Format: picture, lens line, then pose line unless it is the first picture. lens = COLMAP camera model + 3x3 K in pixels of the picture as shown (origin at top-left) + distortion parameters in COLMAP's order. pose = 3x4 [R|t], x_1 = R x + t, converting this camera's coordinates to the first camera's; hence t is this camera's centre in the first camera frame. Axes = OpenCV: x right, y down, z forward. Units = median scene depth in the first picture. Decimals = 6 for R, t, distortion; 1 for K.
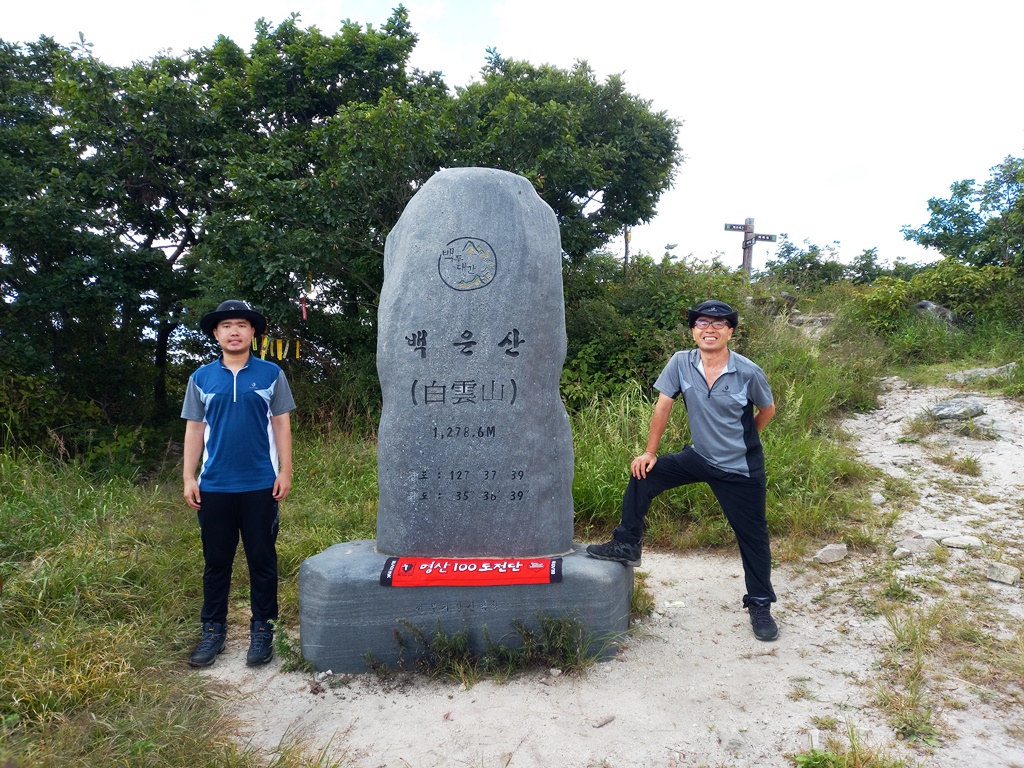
lens RADIAL K [[685.8, 0, 498.8], [0, 685.8, 421.1], [0, 0, 1]] dist [0.014231, -0.004021]
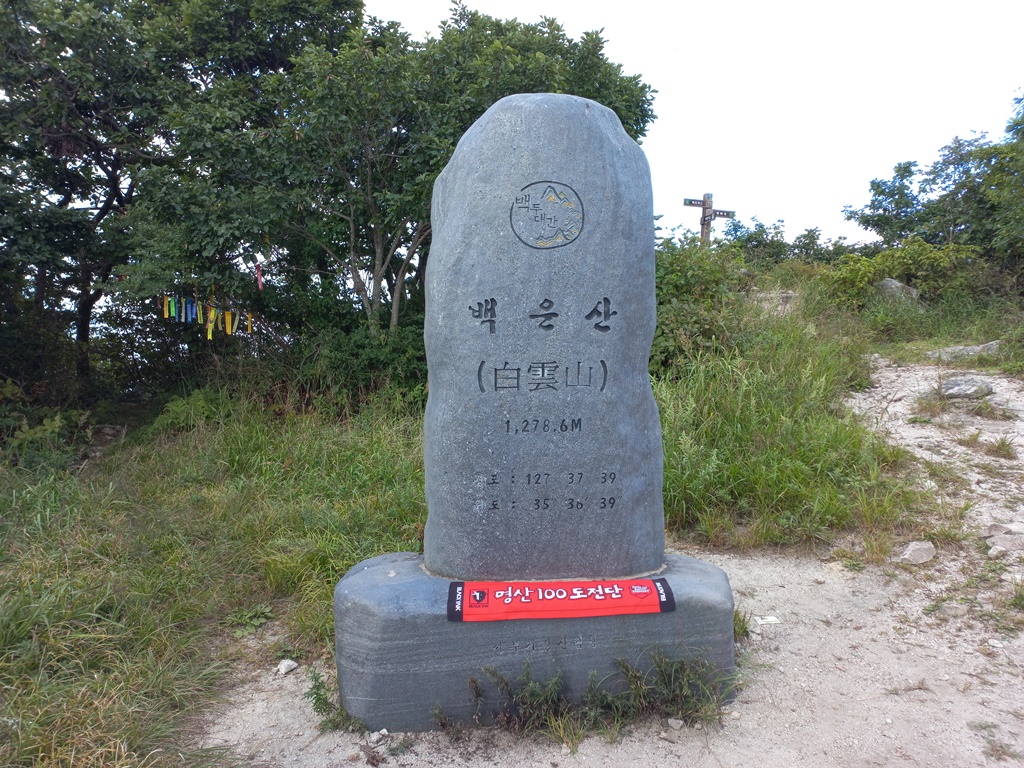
lens RADIAL K [[659.5, 0, 486.9], [0, 659.5, 420.6], [0, 0, 1]] dist [0.026622, -0.017399]
pose [[0.994550, -0.008402, 0.103918, -0.085460], [0.004313, 0.999210, 0.039504, -0.009080], [-0.104168, -0.038840, 0.993801, 0.101909]]
